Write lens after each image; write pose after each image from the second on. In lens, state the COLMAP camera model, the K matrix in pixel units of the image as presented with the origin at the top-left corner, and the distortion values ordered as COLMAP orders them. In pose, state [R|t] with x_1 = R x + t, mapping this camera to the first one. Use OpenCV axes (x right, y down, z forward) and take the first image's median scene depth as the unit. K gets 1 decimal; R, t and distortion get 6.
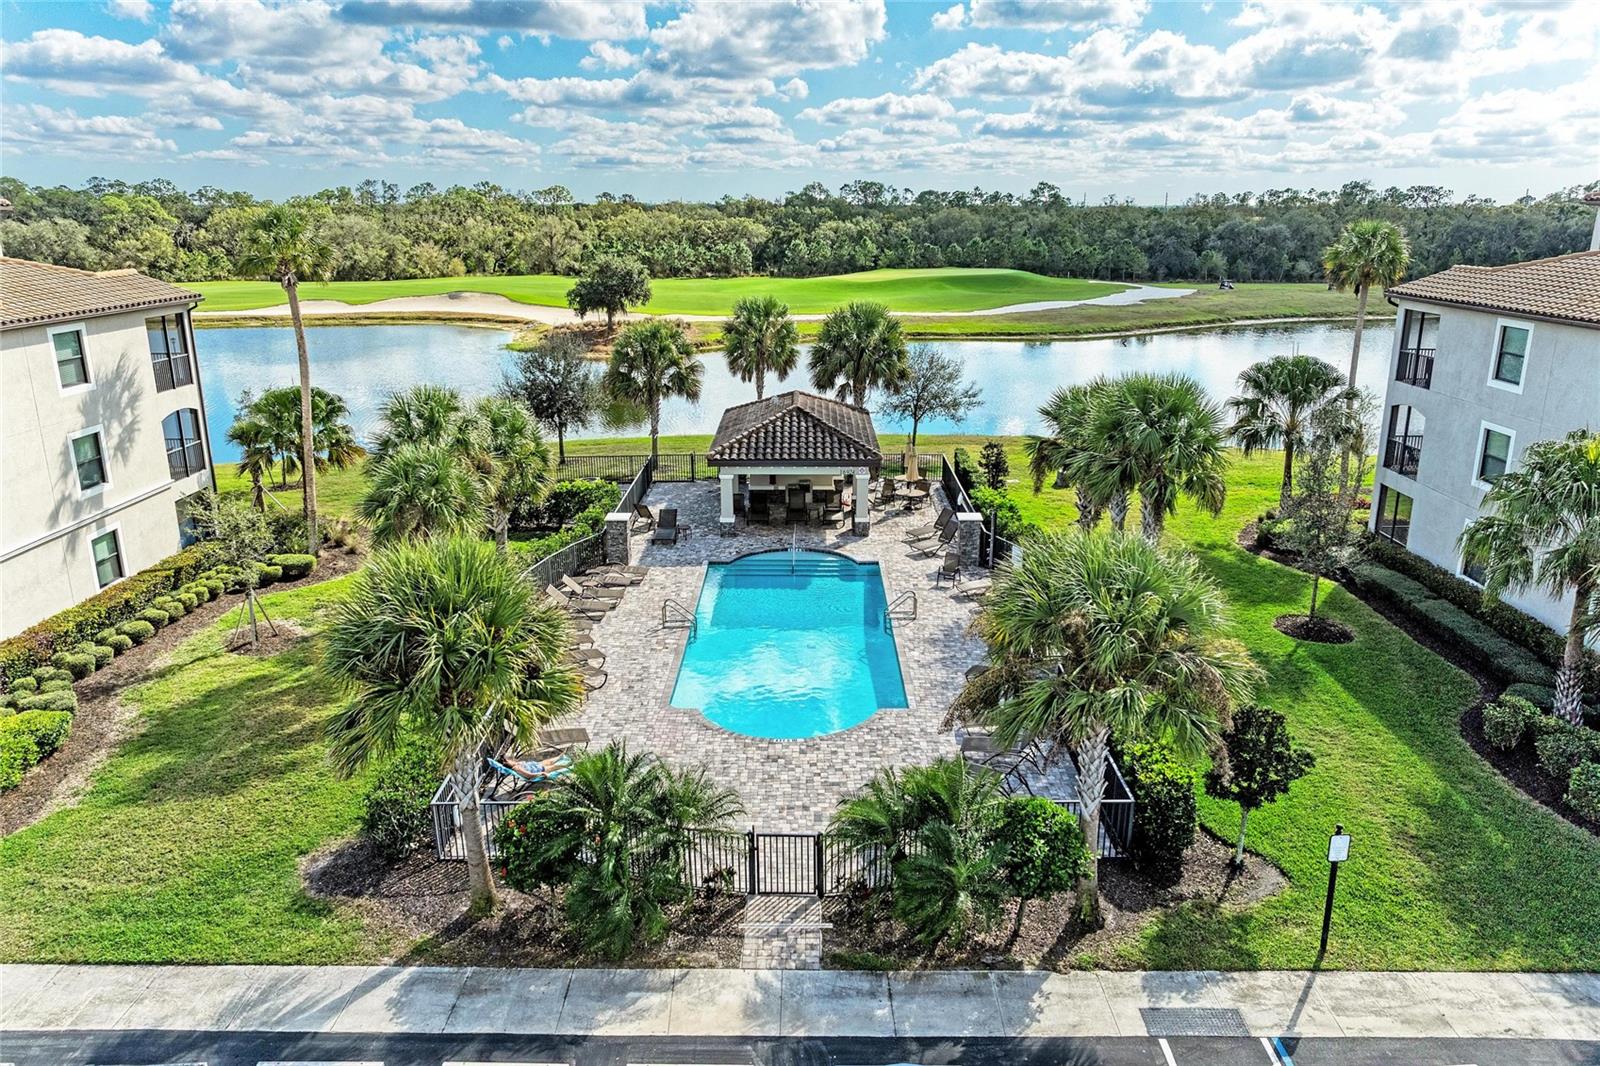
lens RADIAL K [[1124.6, 0, 803.4], [0, 1124.6, 535.5], [0, 0, 1]] dist [-0.011316, 0.001430]
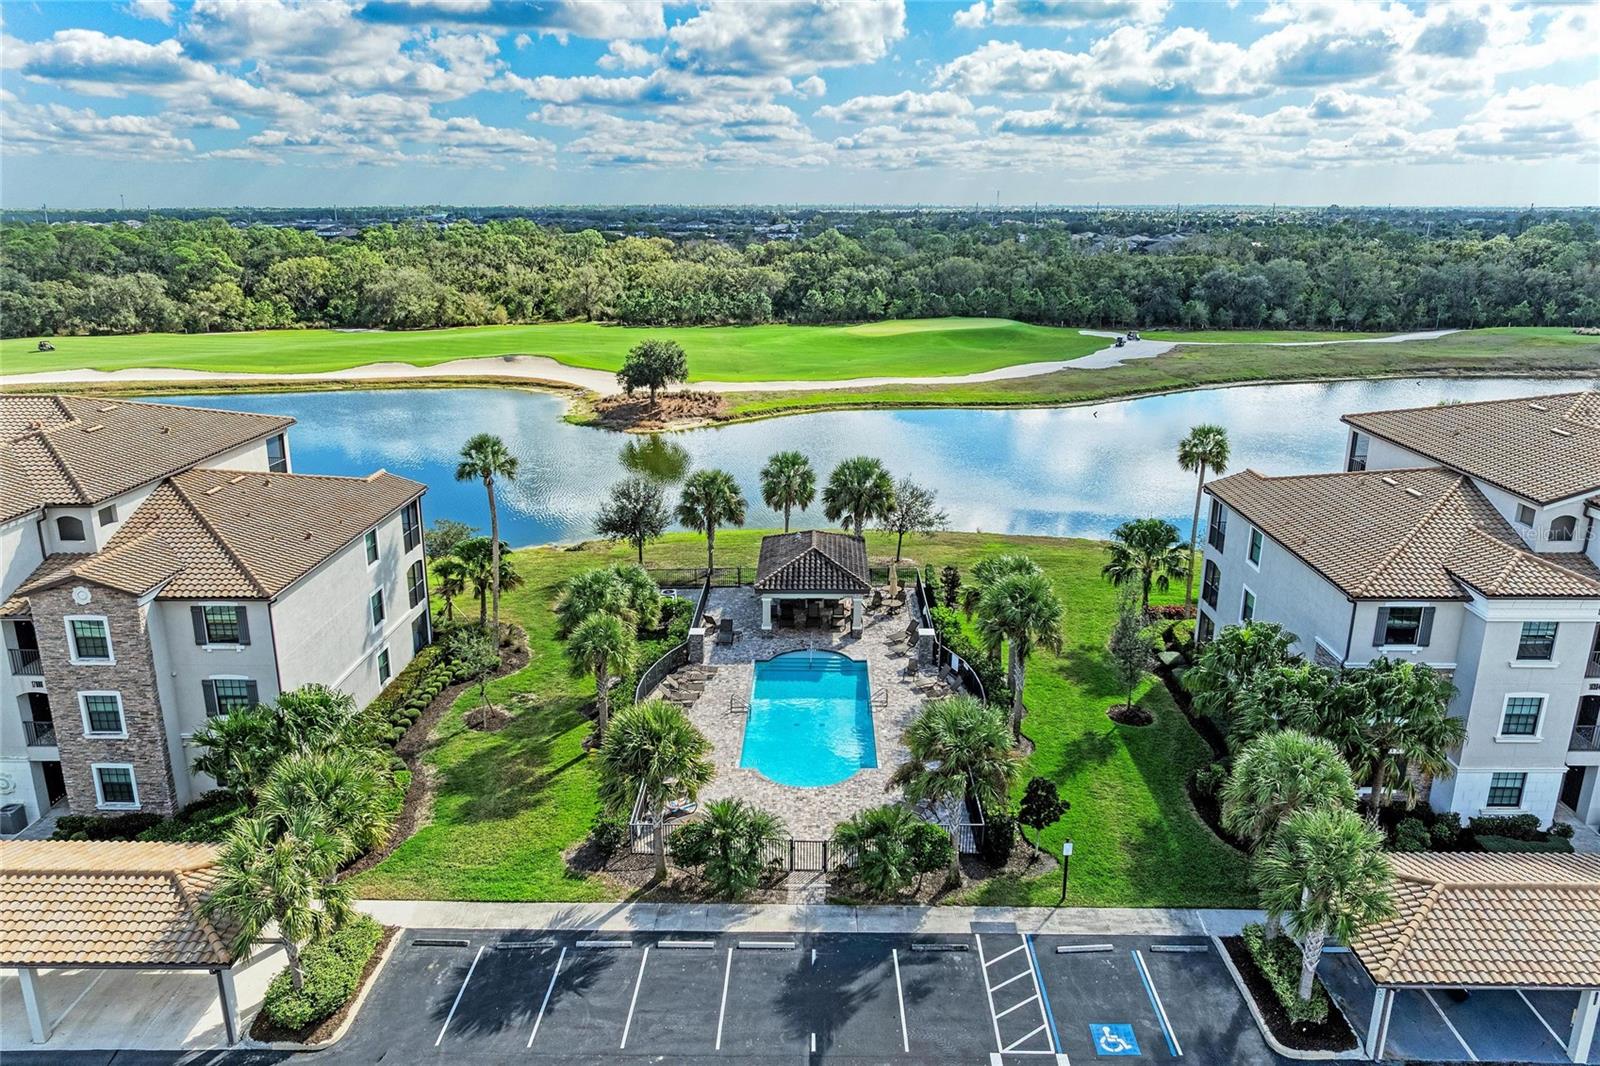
lens RADIAL K [[1136.0, 0, 808.2], [0, 1136.0, 521.1], [0, 0, 1]] dist [-0.003161, -0.006170]
pose [[0.999950, 0.001454, -0.009852, 0.002254], [-0.001572, 0.999927, -0.011946, -0.158263], [0.009834, 0.011961, 0.999880, -0.582904]]
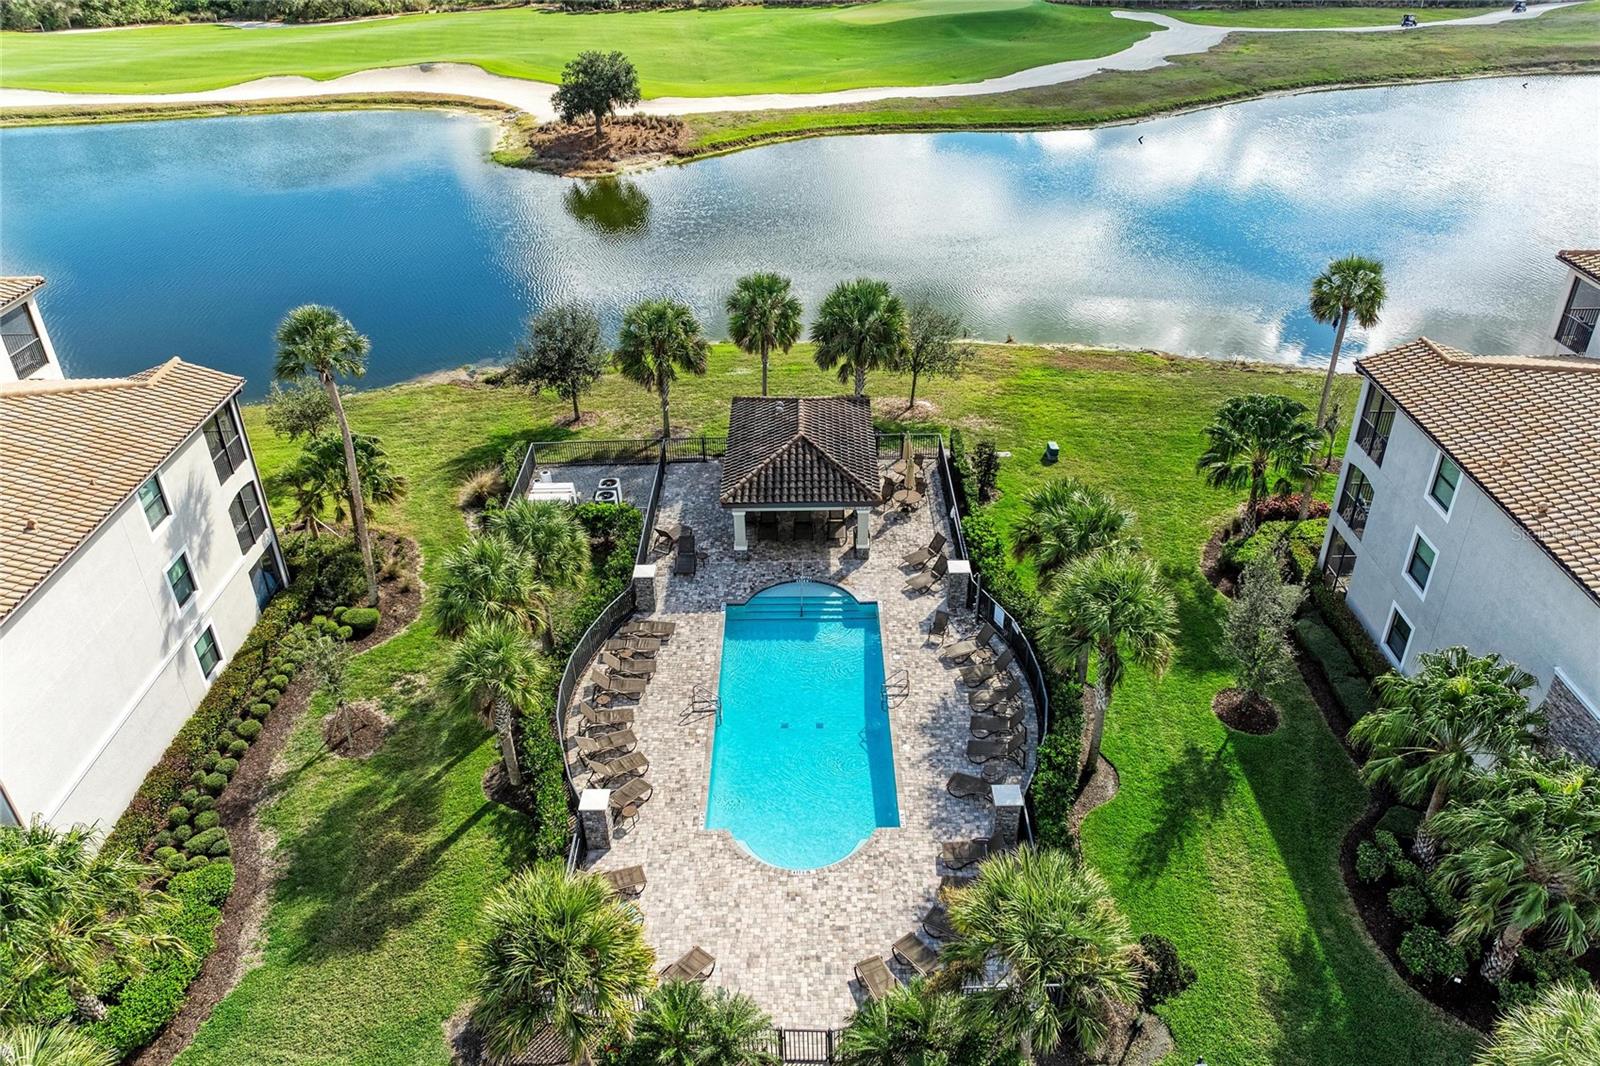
lens RADIAL K [[1156.7, 0, 805.1], [0, 1156.7, 541.1], [0, 0, 1]] dist [-0.015464, 0.009136]
pose [[0.999873, -0.015604, -0.003266, -0.000961], [0.015908, 0.963341, 0.267808, -0.372047], [-0.001033, -0.267826, 0.963467, -0.105055]]
